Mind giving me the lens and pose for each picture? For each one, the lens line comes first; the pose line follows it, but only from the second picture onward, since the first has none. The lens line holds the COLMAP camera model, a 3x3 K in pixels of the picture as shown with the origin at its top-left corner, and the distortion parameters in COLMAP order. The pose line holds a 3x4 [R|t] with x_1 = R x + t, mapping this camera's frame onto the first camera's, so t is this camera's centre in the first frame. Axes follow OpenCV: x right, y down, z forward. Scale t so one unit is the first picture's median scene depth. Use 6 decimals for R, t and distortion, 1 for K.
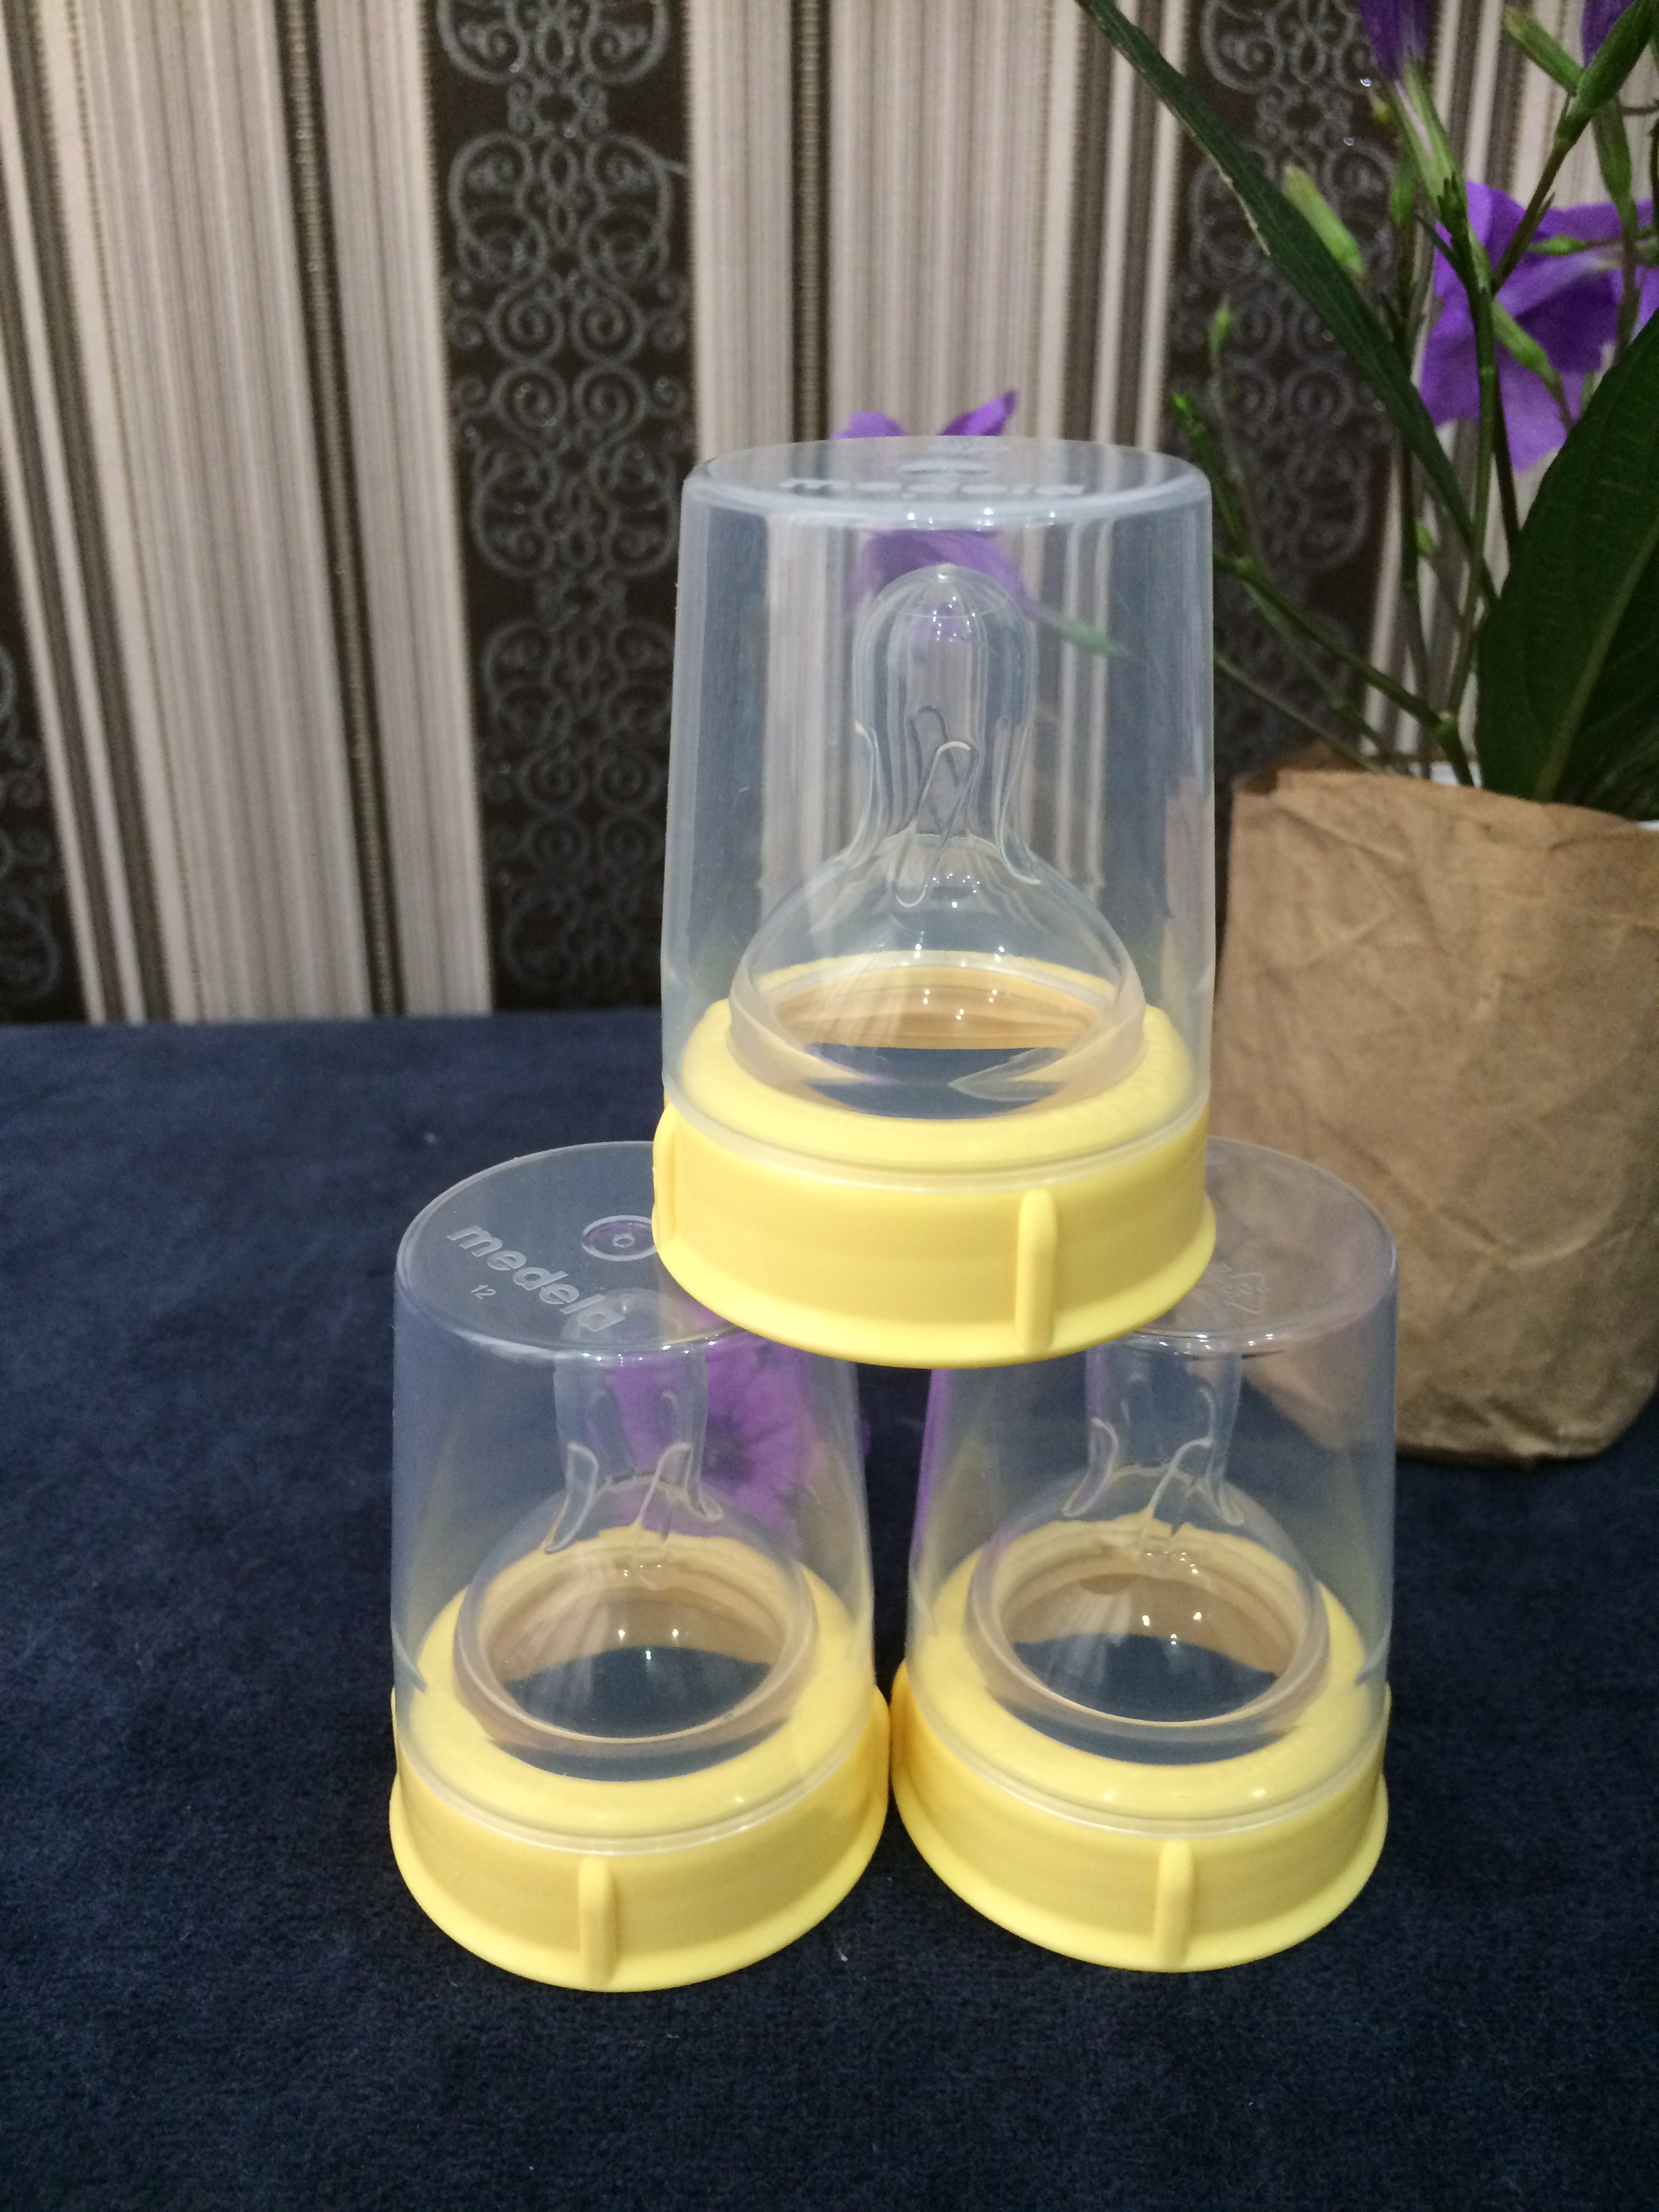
lens RADIAL K [[2031.2, 0, 829.5], [0, 2031.2, 1106.0], [0, 0, 1]] dist [0.101423, -0.226359]
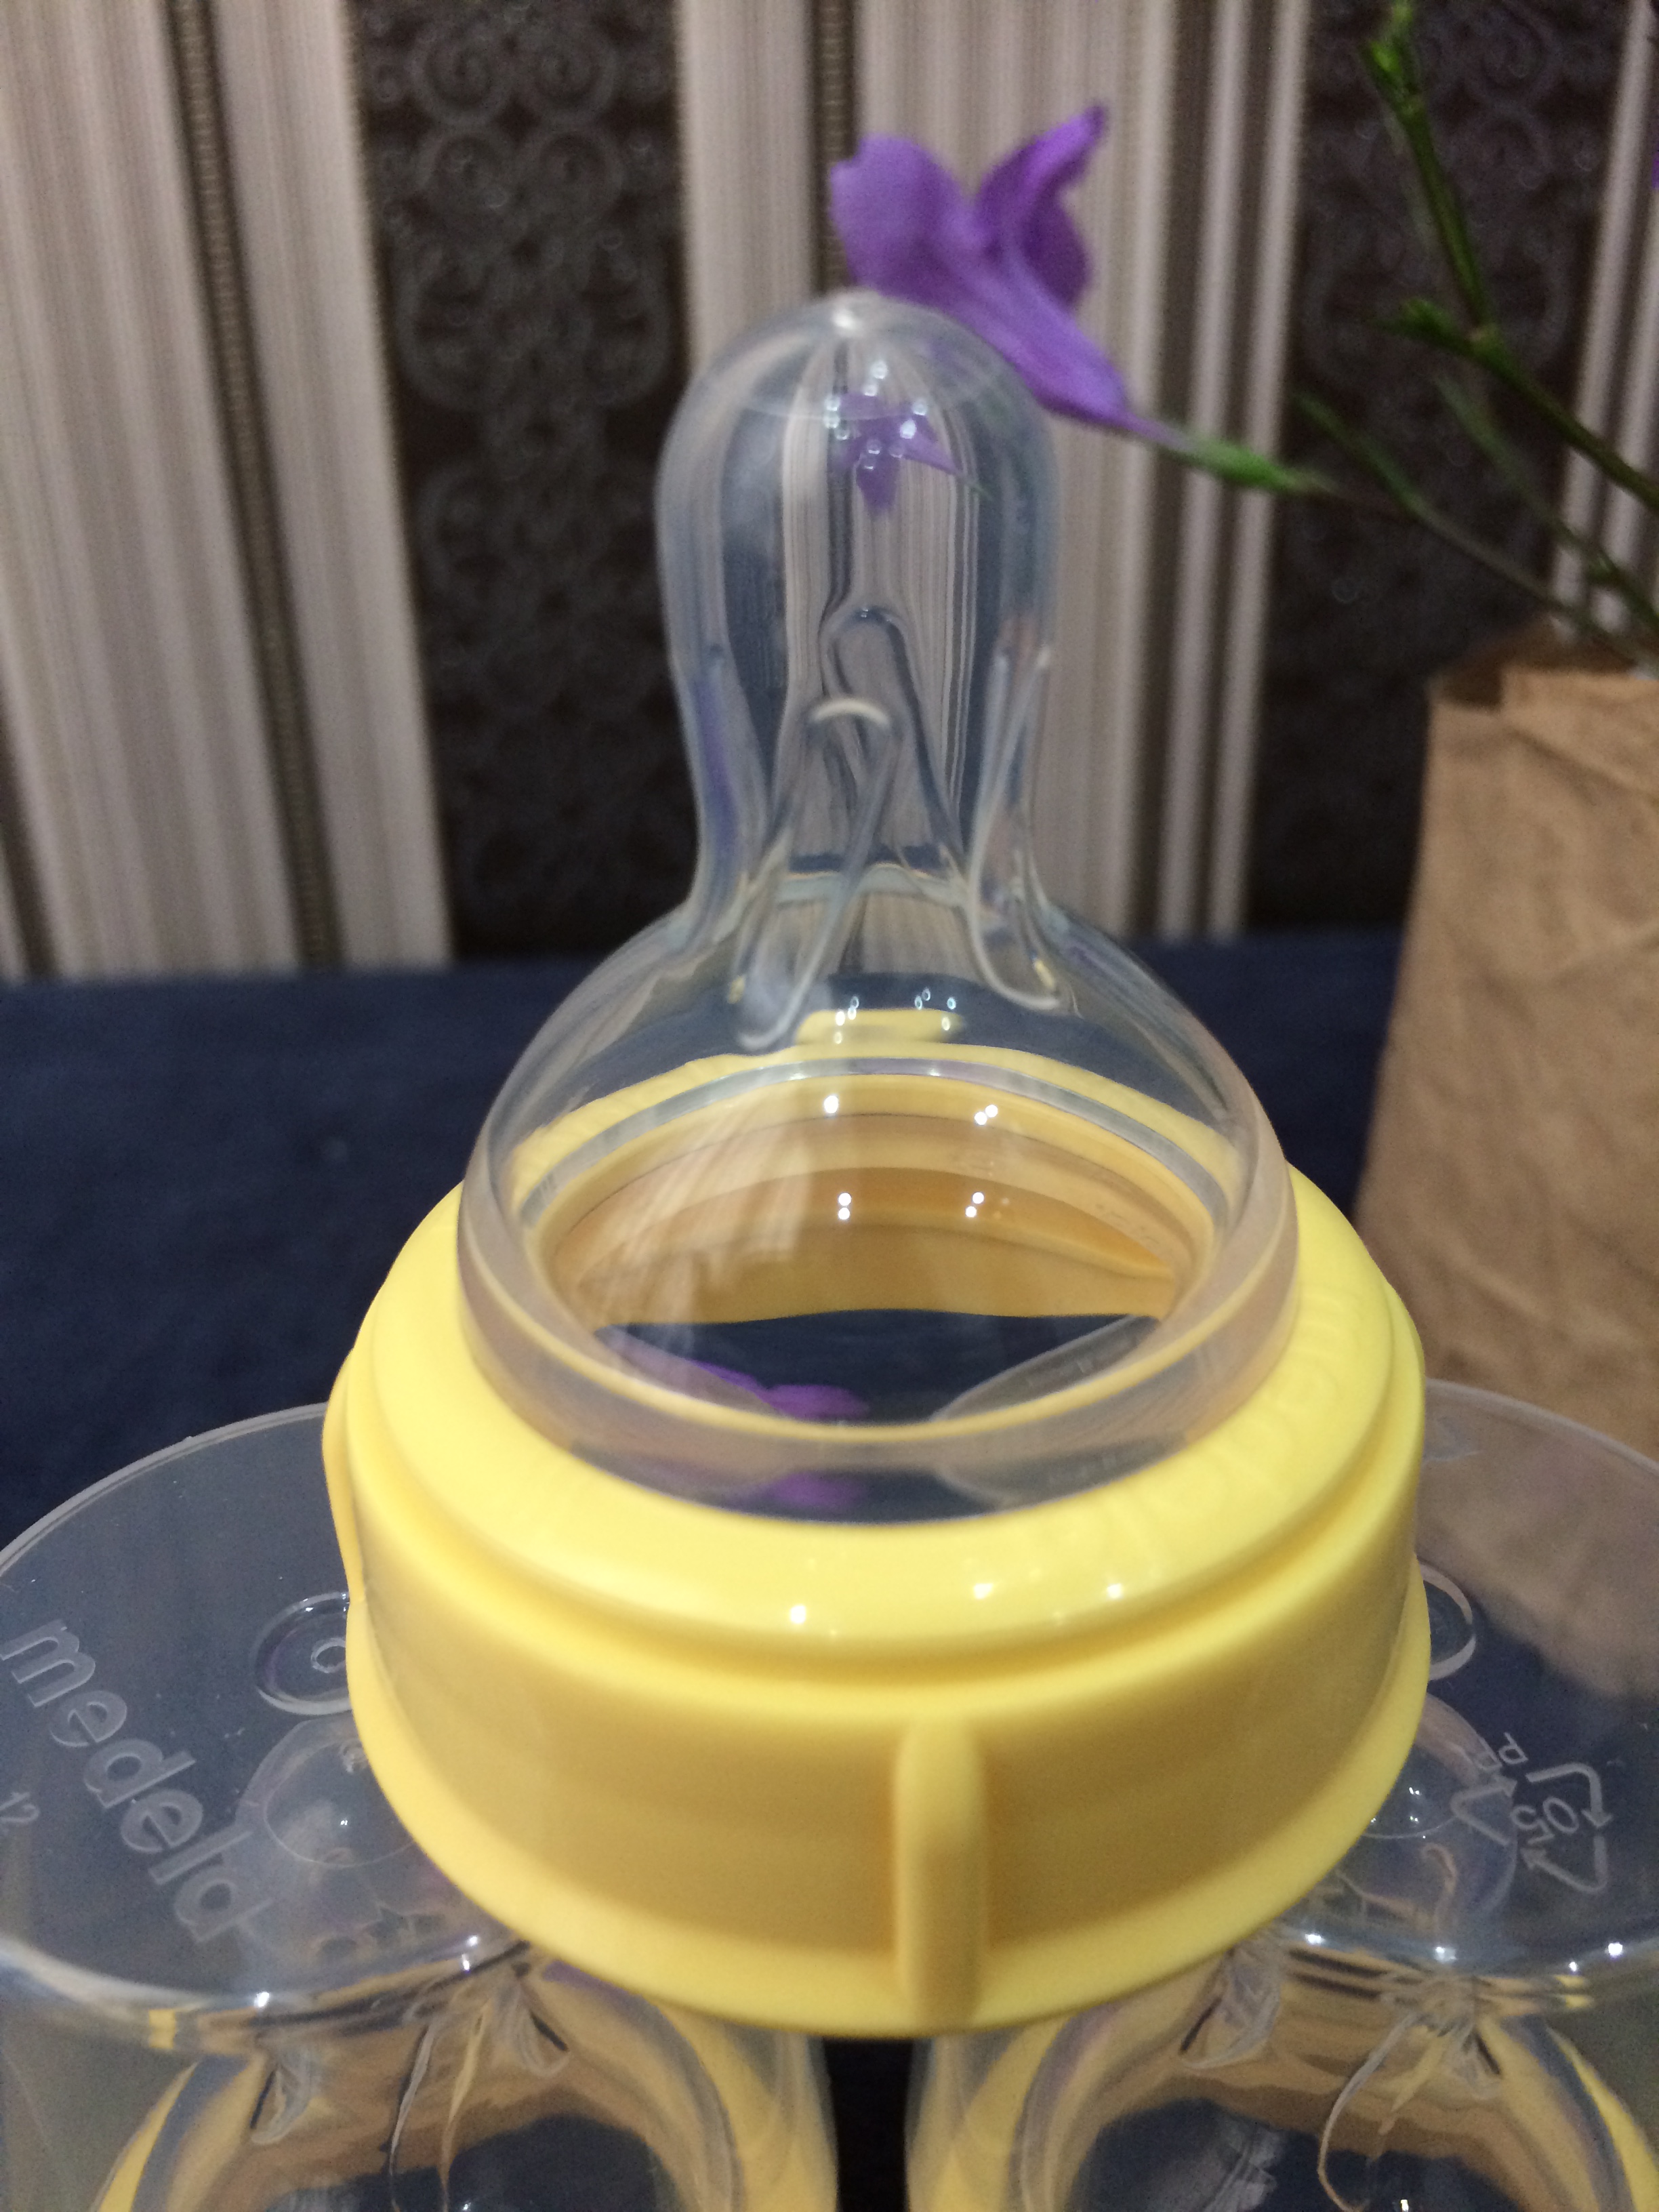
lens RADIAL K [[2031.2, 0, 829.5], [0, 2031.2, 1106.0], [0, 0, 1]] dist [0.101423, -0.226359]
pose [[0.999169, -0.002365, -0.040694, 0.019433], [0.005101, 0.997723, 0.067257, -0.046684], [0.040442, -0.067409, 0.996905, 0.217363]]
